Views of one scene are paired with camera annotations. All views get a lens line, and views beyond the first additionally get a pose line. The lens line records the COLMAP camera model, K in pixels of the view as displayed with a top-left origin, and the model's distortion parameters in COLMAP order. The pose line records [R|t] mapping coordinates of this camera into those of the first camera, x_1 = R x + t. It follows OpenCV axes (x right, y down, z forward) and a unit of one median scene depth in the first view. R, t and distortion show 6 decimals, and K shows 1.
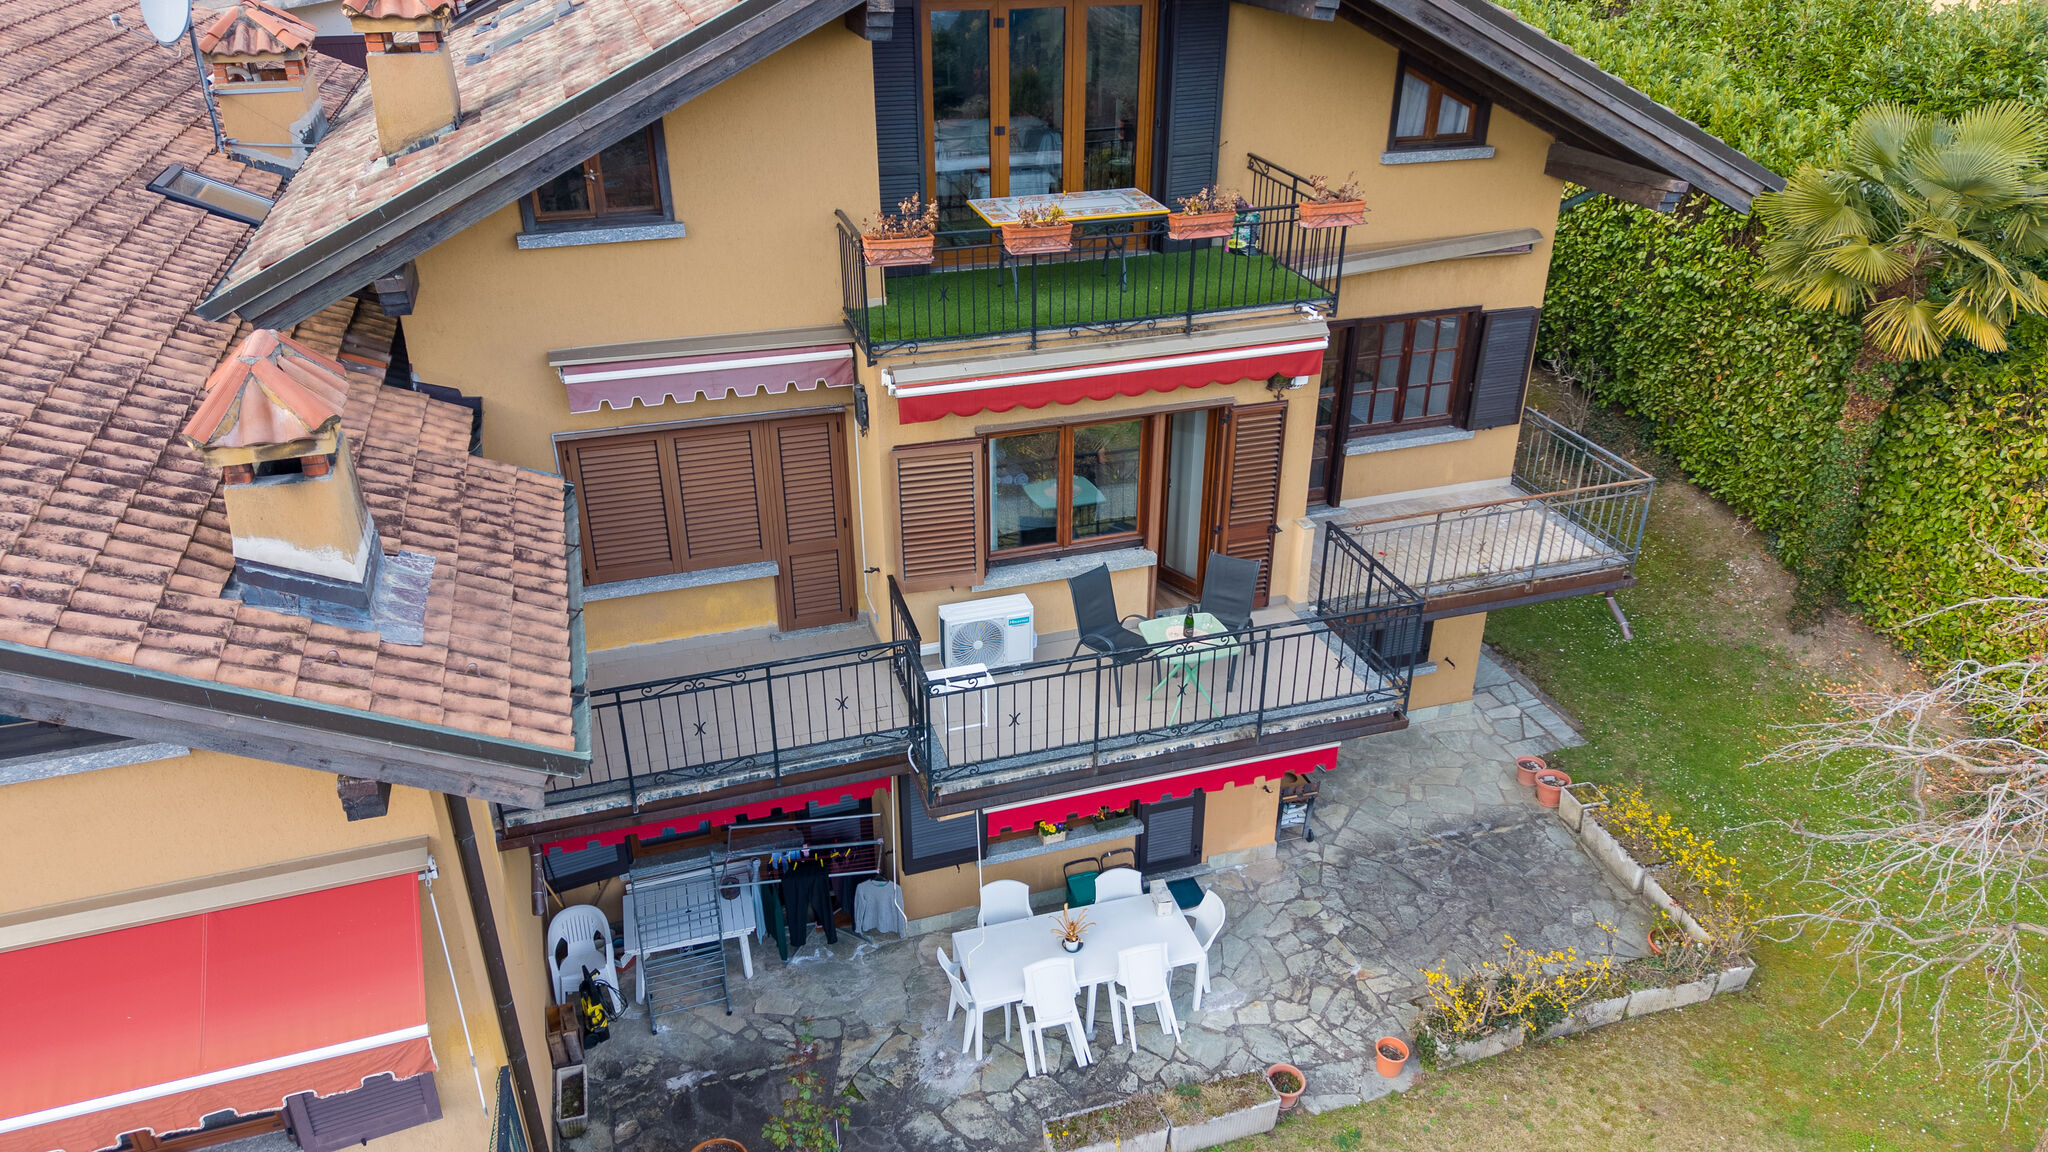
lens RADIAL K [[1363.1, 0, 1032.7], [0, 1363.1, 574.7], [0, 0, 1]] dist [0.020740, -0.026696]
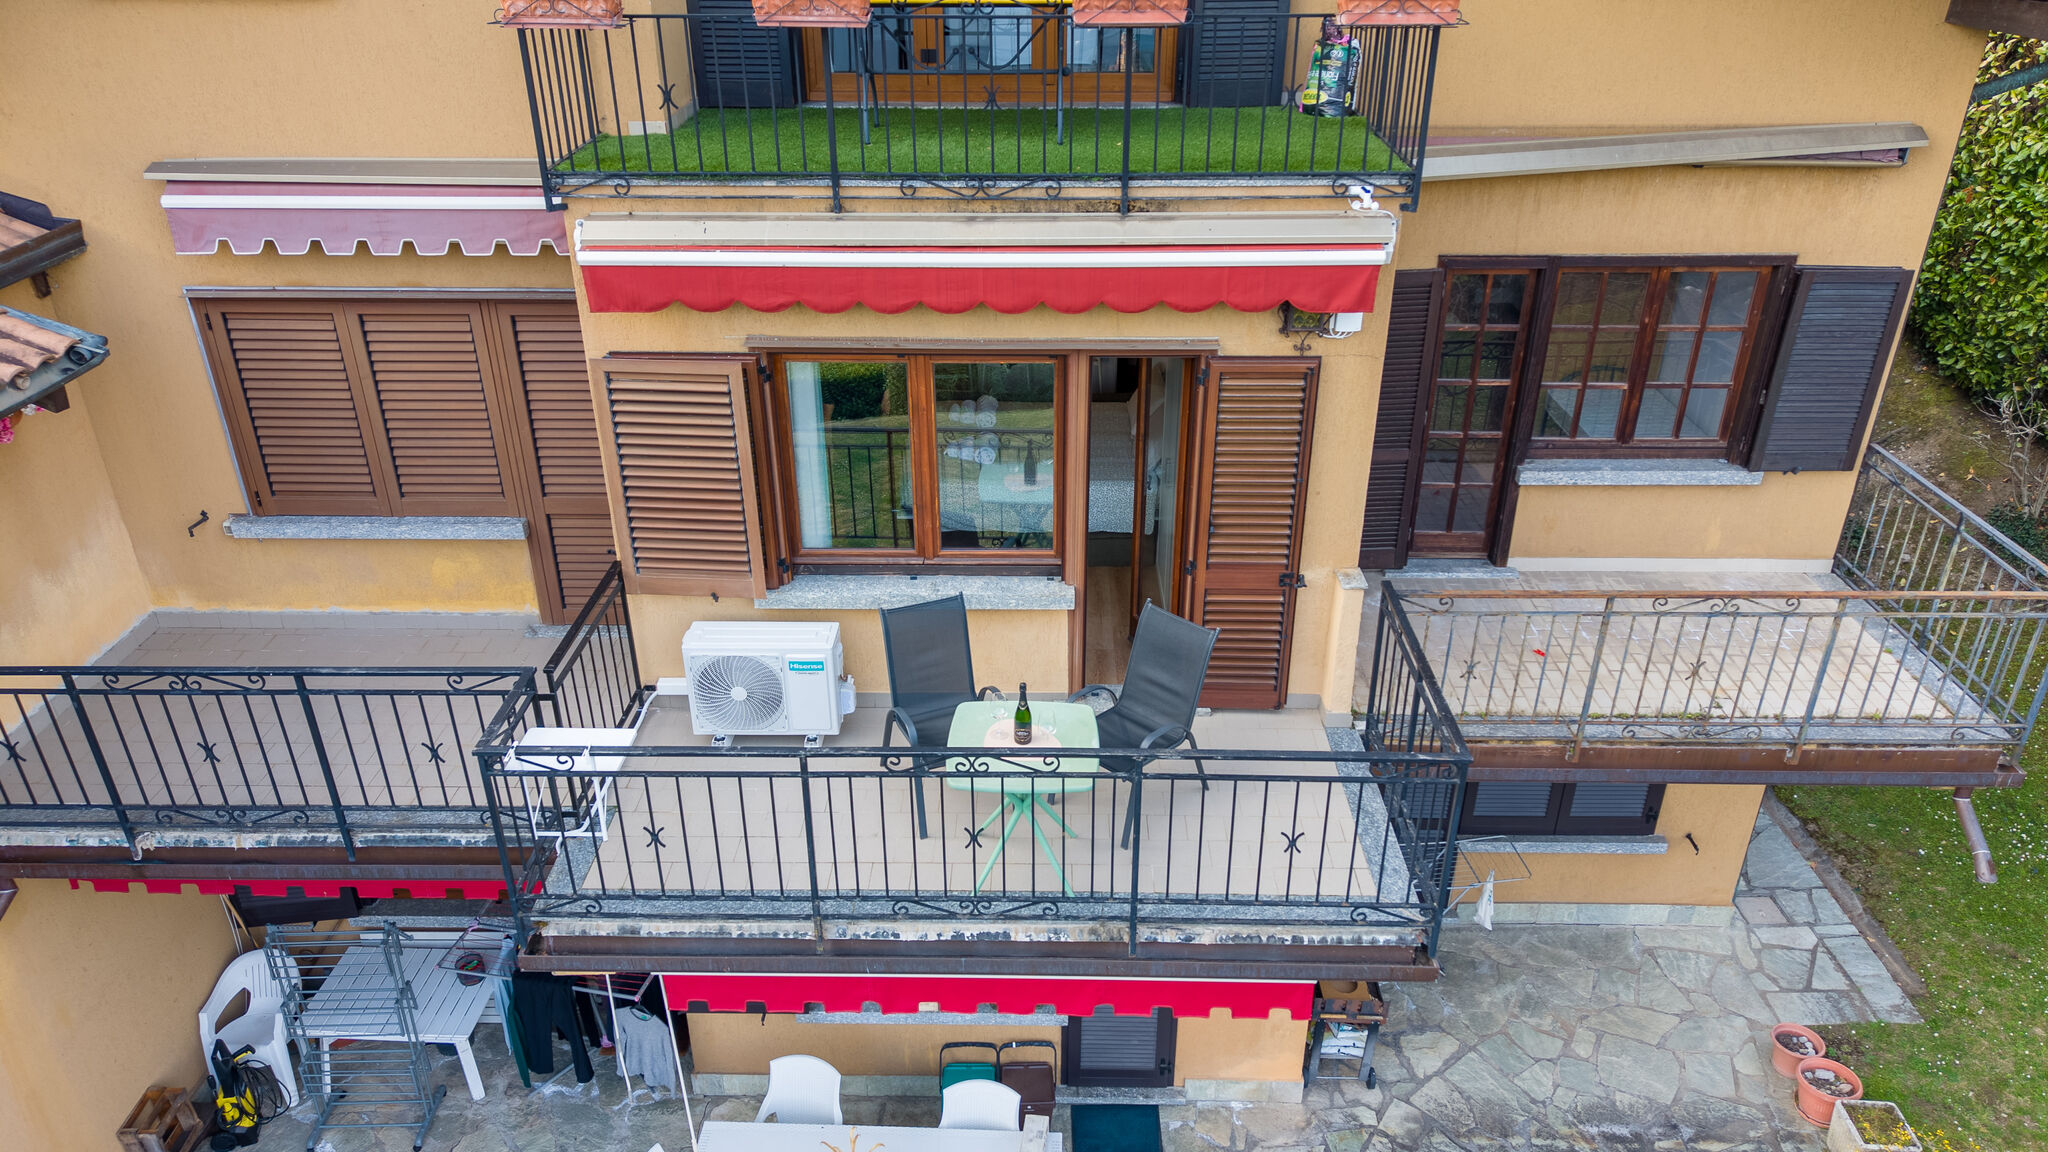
lens RADIAL K [[1363.1, 0, 1042.4], [0, 1363.1, 573.7], [0, 0, 1]] dist [0.020740, -0.026696]
pose [[0.947415, 0.144858, -0.285343, 0.248872], [-0.146774, 0.989060, 0.014780, -0.030278], [0.284362, 0.027878, 0.958312, 0.423999]]
